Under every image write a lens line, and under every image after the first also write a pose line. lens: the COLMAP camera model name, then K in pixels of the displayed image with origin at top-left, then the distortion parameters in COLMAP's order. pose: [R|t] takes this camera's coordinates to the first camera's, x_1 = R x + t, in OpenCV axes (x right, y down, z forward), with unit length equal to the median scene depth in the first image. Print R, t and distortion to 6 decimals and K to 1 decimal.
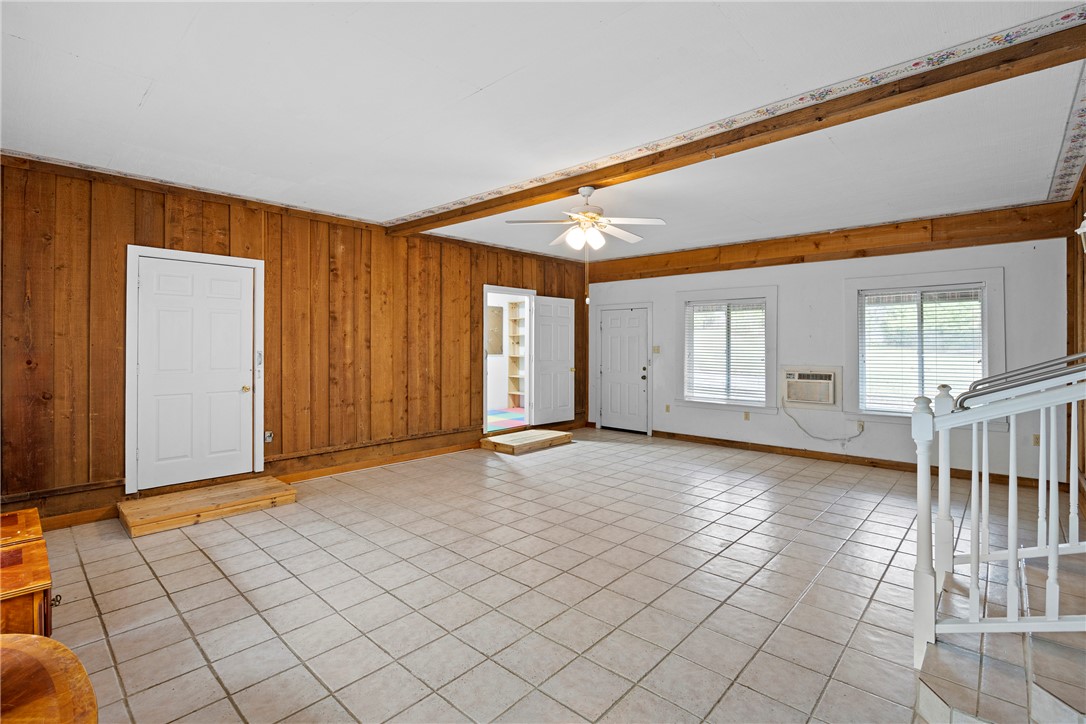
lens RADIAL K [[498.8, 0, 534.5], [0, 498.8, 339.2], [0, 0, 1]] dist [-0.001790, 0.002818]
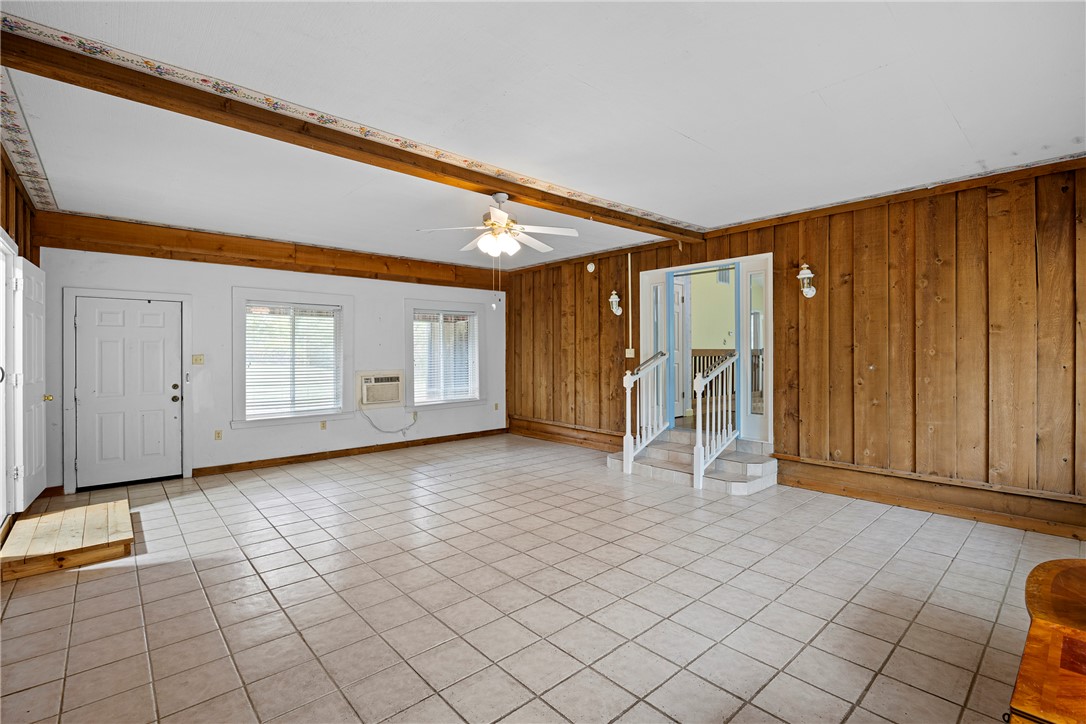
lens RADIAL K [[498.8, 0, 549.0], [0, 498.8, 356.8], [0, 0, 1]] dist [-0.001790, 0.002818]
pose [[0.081092, -0.010587, 0.996650, -0.550245], [-0.008981, 0.999895, 0.011352, 0.005326], [-0.996666, -0.009871, 0.080989, 0.513092]]
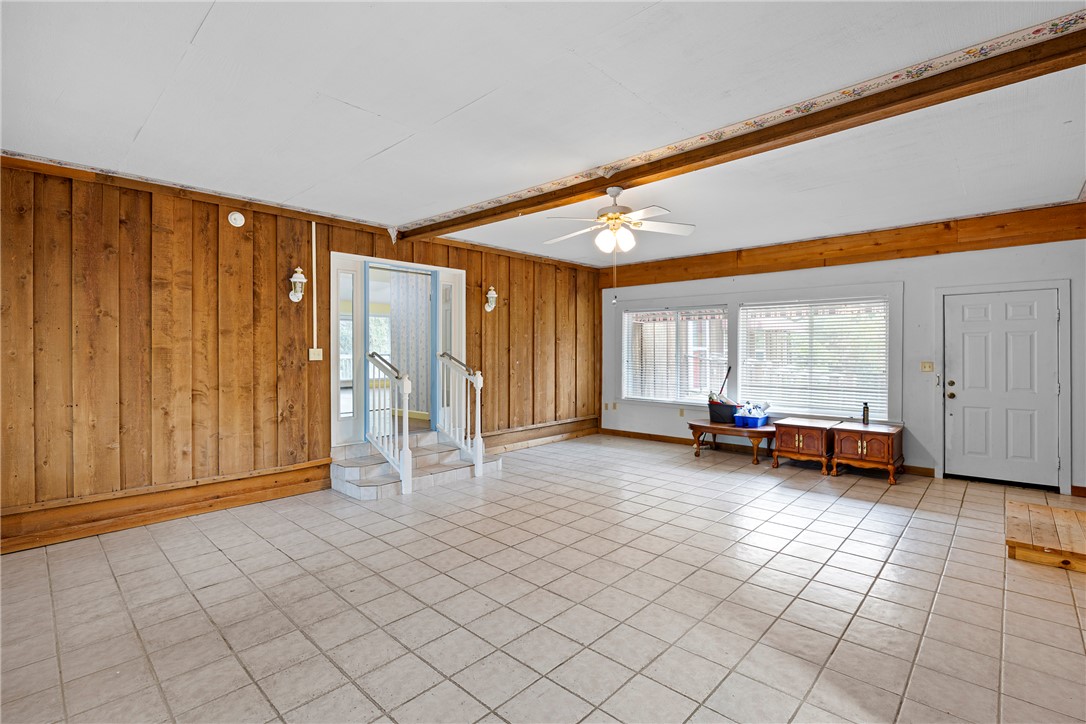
lens RADIAL K [[498.8, 0, 548.2], [0, 498.8, 359.3], [0, 0, 1]] dist [-0.001790, 0.002818]
pose [[-0.999946, 0.004134, 0.009543, 0.133651], [0.004159, 0.999988, 0.002586, 0.015227], [-0.009532, 0.002625, -0.999951, 1.219439]]
